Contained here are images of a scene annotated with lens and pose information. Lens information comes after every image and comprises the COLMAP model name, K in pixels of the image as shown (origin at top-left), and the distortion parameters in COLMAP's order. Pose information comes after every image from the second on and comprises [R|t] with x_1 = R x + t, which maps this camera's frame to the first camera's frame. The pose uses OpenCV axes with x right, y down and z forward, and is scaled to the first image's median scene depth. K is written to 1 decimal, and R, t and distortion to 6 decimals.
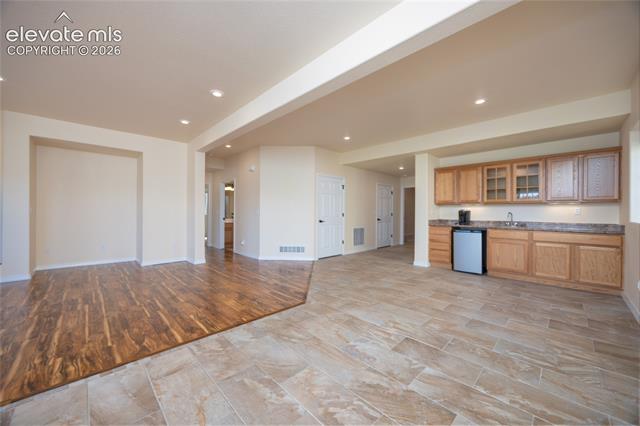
lens RADIAL K [[248.9, 0, 320.1], [0, 248.9, 216.1], [0, 0, 1]] dist [-0.001043, -0.000857]
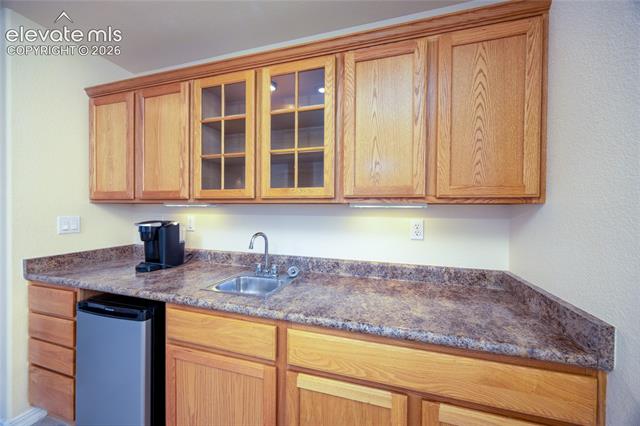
lens RADIAL K [[248.9, 0, 322.3], [0, 248.9, 212.1], [0, 0, 1]] dist [-0.001043, -0.000857]
pose [[0.882433, 0.002899, 0.470428, 0.753308], [-0.001871, 0.999995, -0.002653, -0.044123], [-0.470434, 0.001461, 0.882434, 0.757055]]
